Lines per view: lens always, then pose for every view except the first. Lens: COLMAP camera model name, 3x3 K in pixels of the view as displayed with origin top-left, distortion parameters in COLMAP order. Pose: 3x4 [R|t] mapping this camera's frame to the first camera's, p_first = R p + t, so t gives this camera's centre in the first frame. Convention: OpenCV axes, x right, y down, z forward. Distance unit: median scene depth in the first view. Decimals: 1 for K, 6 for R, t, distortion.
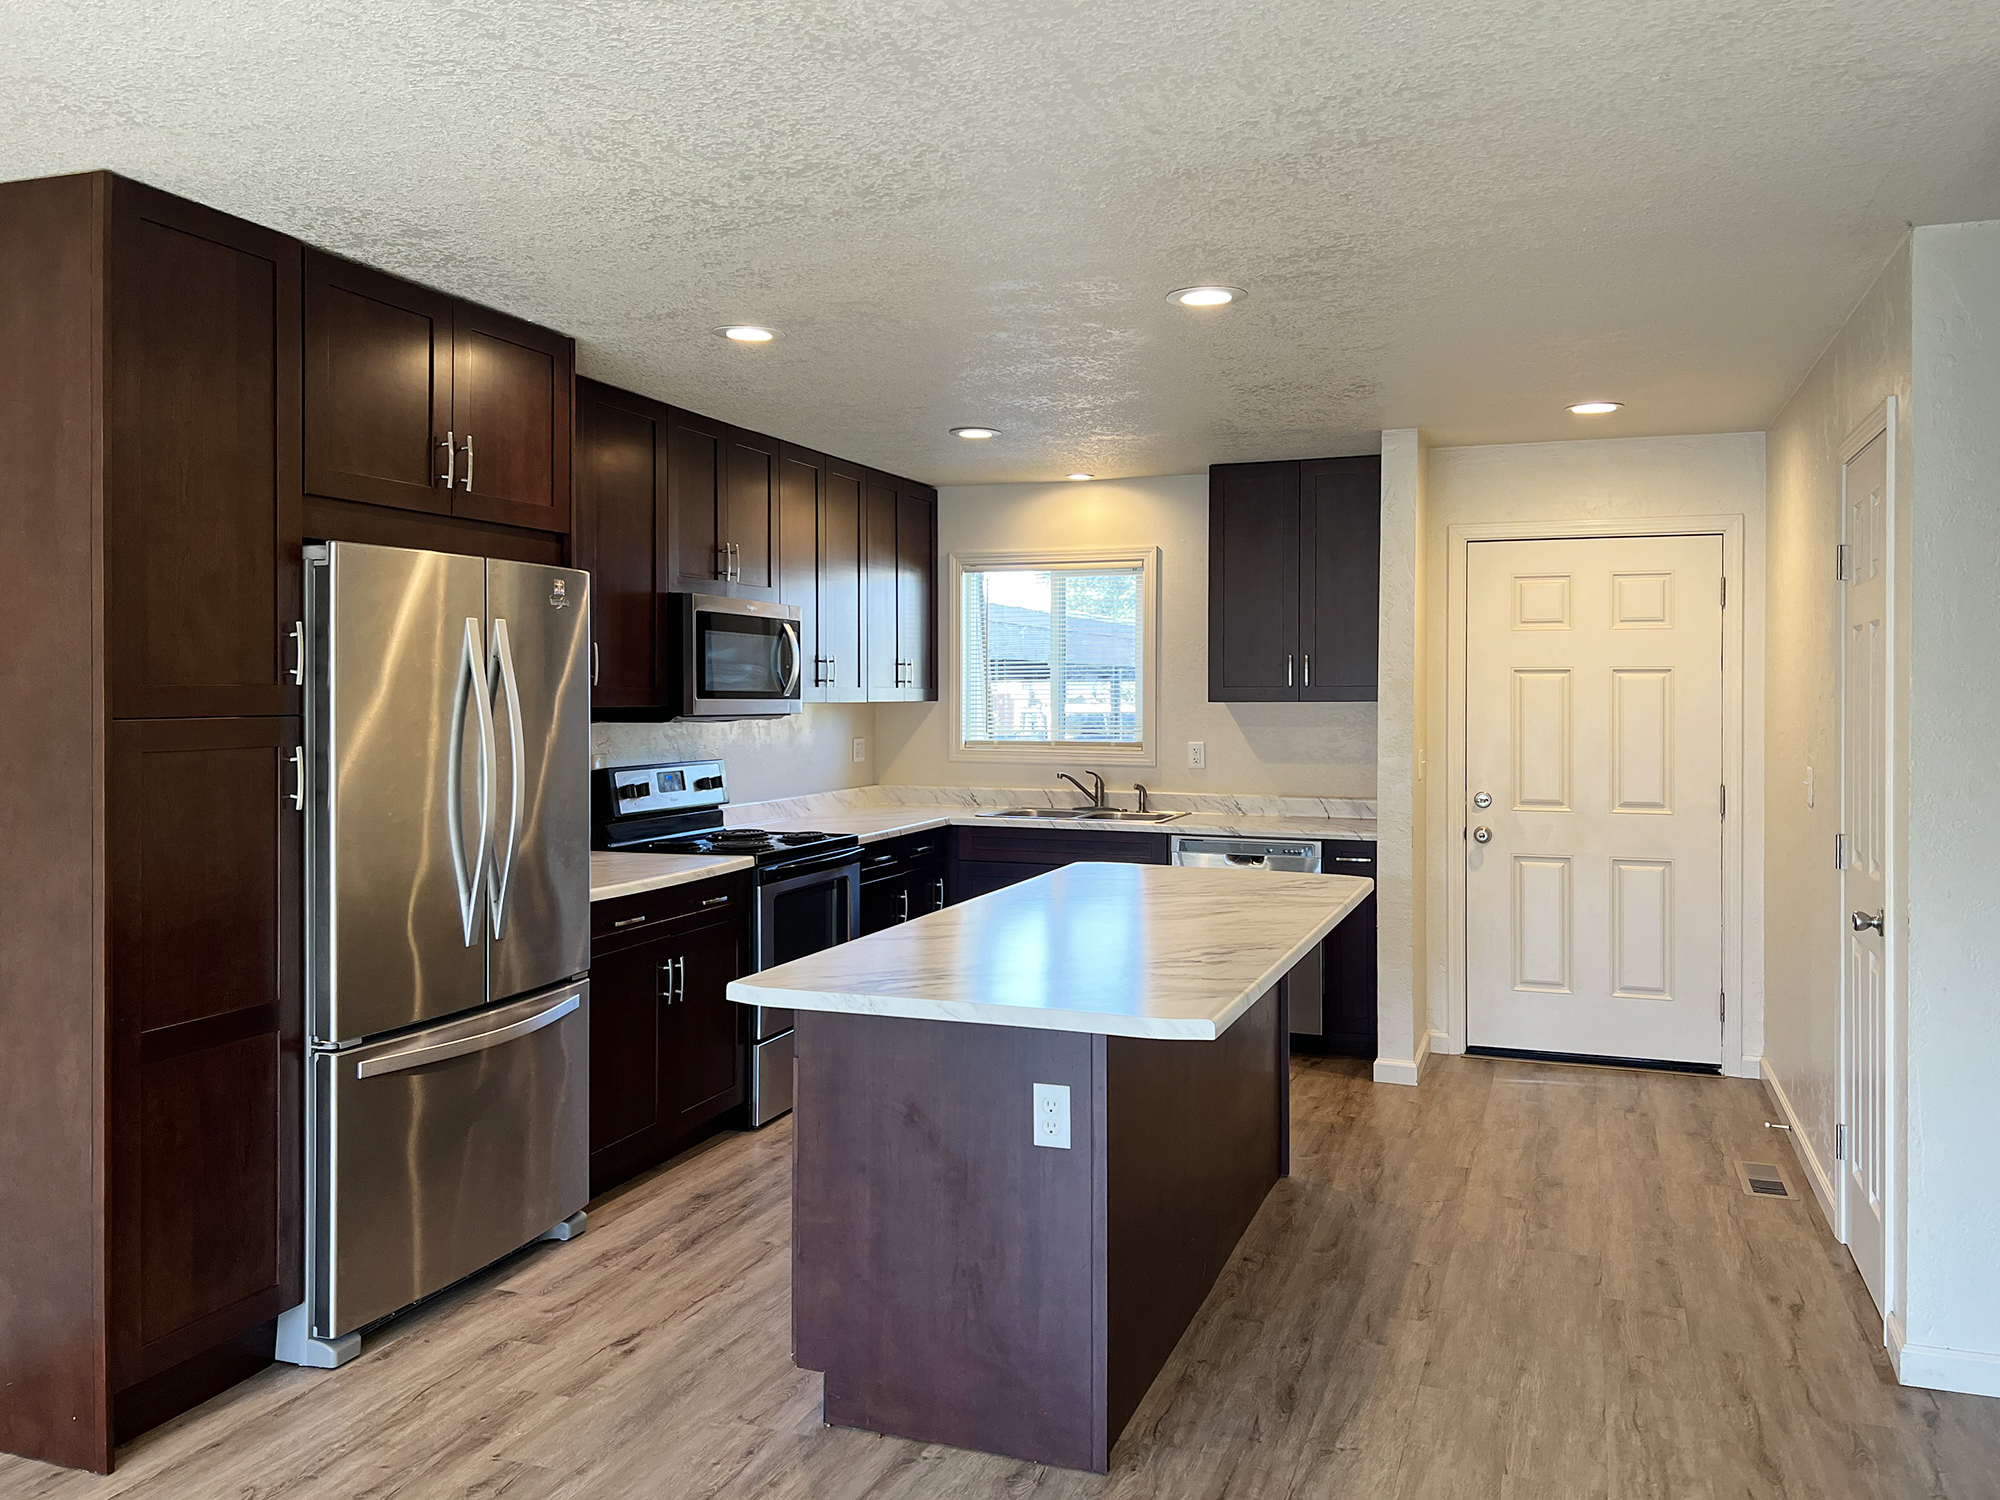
lens RADIAL K [[1582.5, 0, 998.4], [0, 1582.5, 687.8], [0, 0, 1]] dist [0.009124, -0.005768]
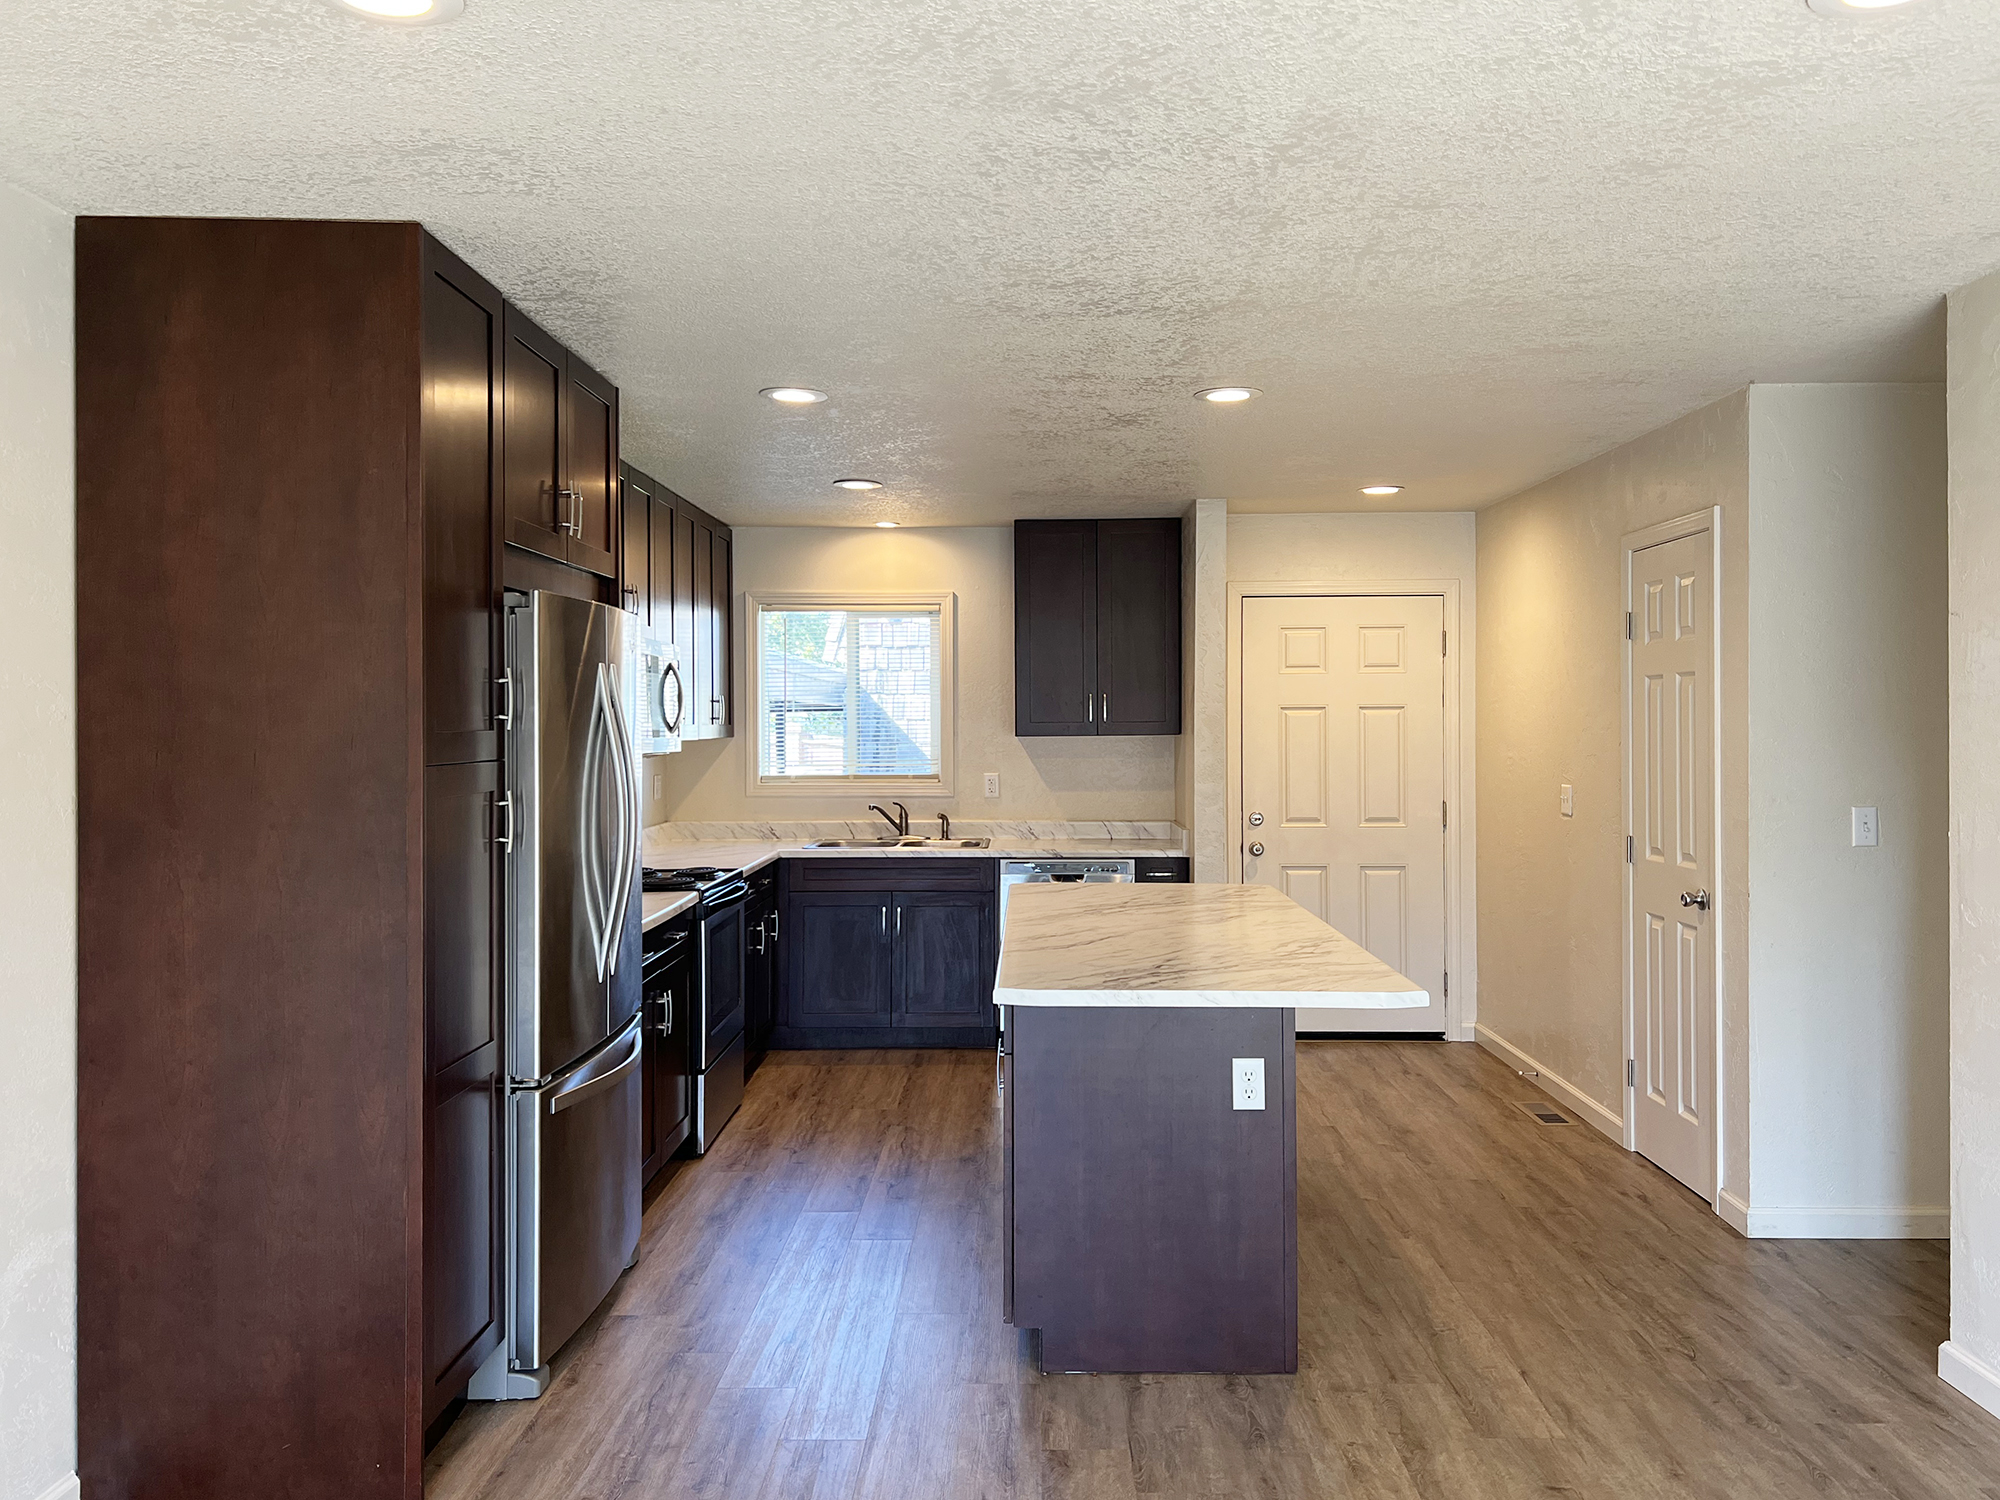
lens RADIAL K [[1599.5, 0, 1002.5], [0, 1599.5, 717.4], [0, 0, 1]] dist [0.033154, -0.092614]
pose [[0.941589, -0.004269, 0.336737, -0.281014], [0.004554, 0.999990, -0.000057, -0.004760], [-0.336733, 0.001587, 0.941599, -0.043666]]
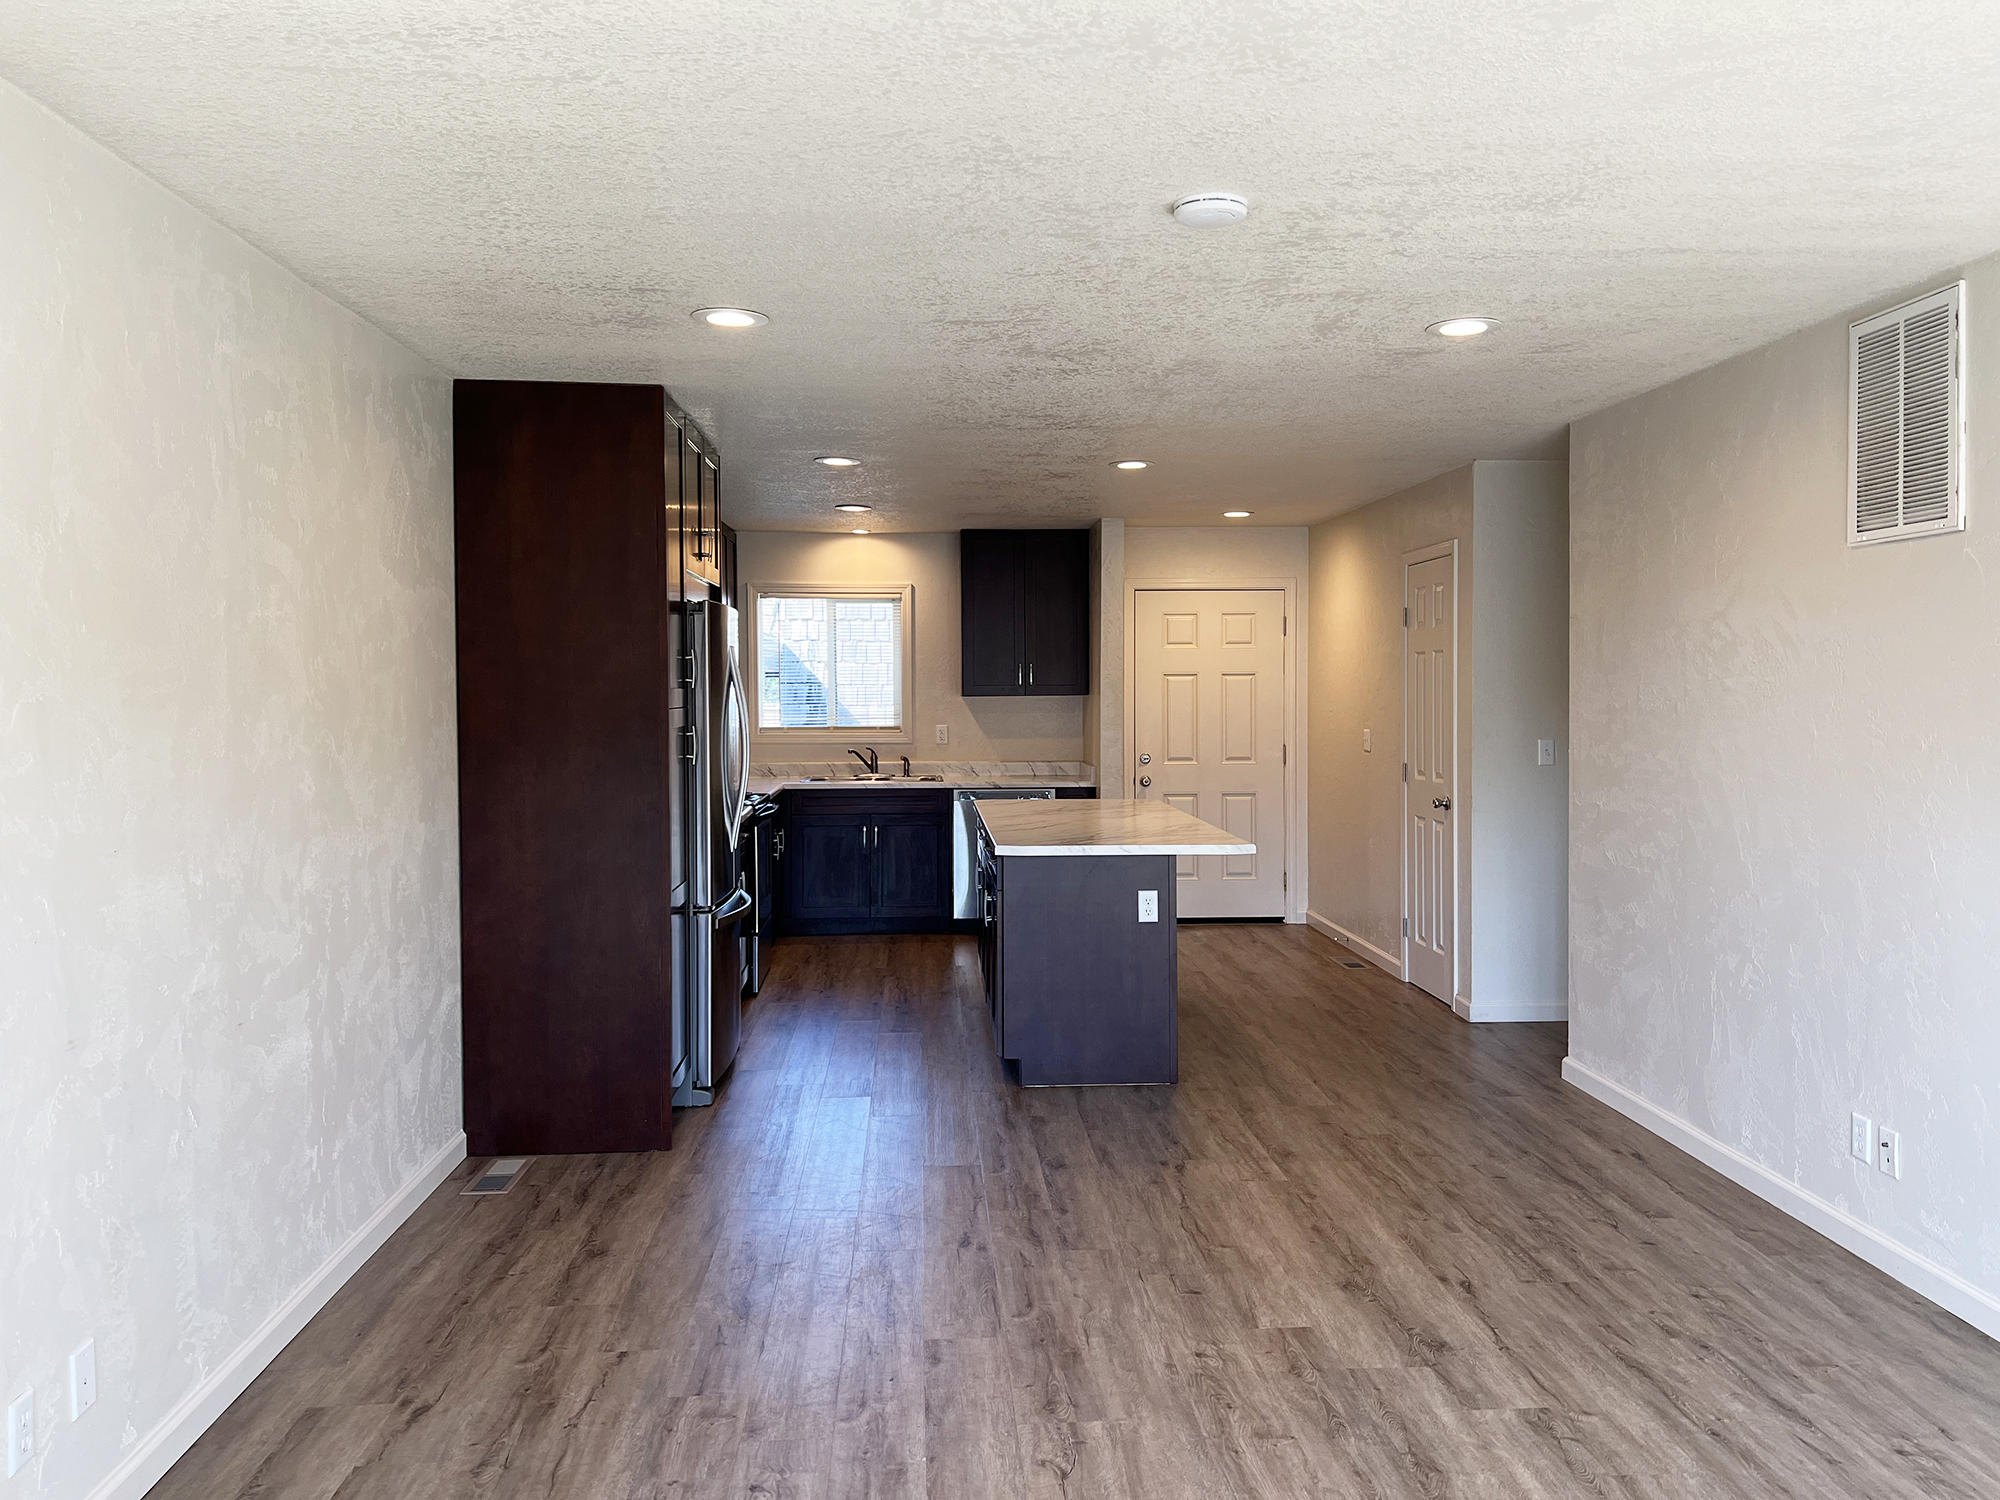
lens RADIAL K [[1599.5, 0, 1002.5], [0, 1599.5, 717.4], [0, 0, 1]] dist [0.033154, -0.092614]
pose [[0.913112, -0.013781, 0.407476, -0.476685], [0.005452, 0.999752, 0.021596, -0.003455], [-0.407673, -0.017498, 0.912960, -0.373230]]
